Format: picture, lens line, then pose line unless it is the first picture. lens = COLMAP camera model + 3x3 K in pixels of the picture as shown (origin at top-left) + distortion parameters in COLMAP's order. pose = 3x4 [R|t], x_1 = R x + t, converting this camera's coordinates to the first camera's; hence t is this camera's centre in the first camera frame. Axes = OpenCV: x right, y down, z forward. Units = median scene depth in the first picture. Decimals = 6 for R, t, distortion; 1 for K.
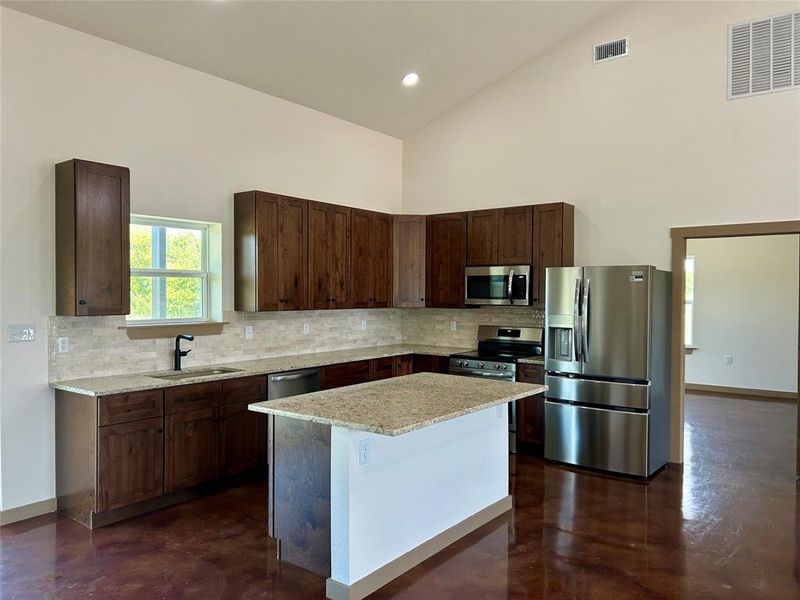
lens RADIAL K [[603.8, 0, 400.0], [0, 603.8, 300.0], [0, 0, 1]] dist [0.086610, -0.094141]
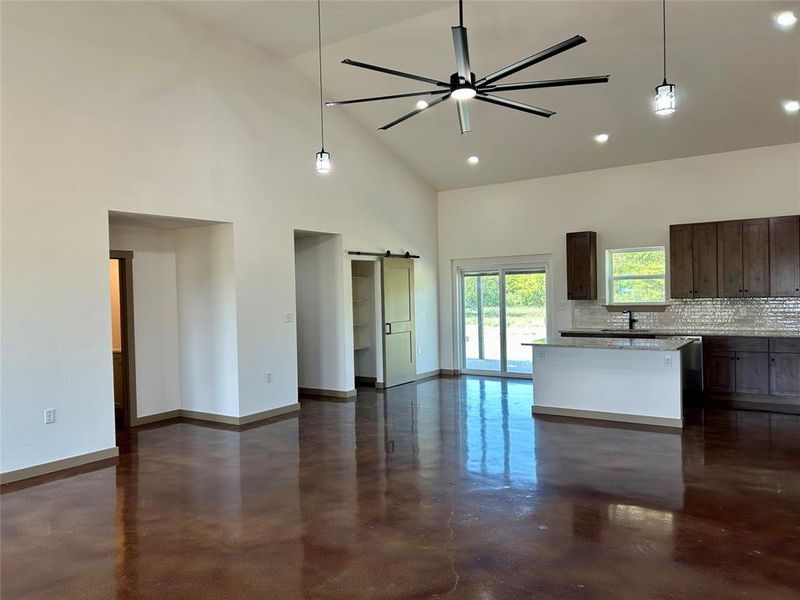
lens RADIAL K [[603.8, 0, 400.0], [0, 603.8, 300.0], [0, 0, 1]] dist [0.086610, -0.094141]
pose [[0.043949, 0.006574, -0.999012, 1.313311], [0.012042, 0.999902, 0.007110, 0.002269], [0.998961, -0.012342, 0.043865, 0.185450]]
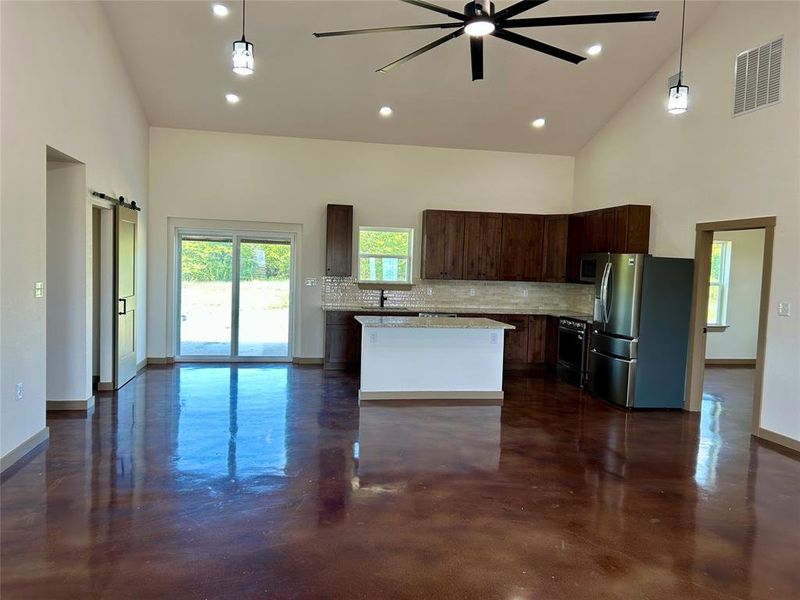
lens RADIAL K [[622.2, 0, 400.0], [0, 622.2, 300.0], [0, 0, 1]] dist [0.086413, -0.002588]
pose [[0.747001, 0.057585, -0.662324, 0.858645], [-0.037868, 0.998310, 0.044087, 0.003936], [0.663743, -0.007852, 0.747919, -0.371763]]
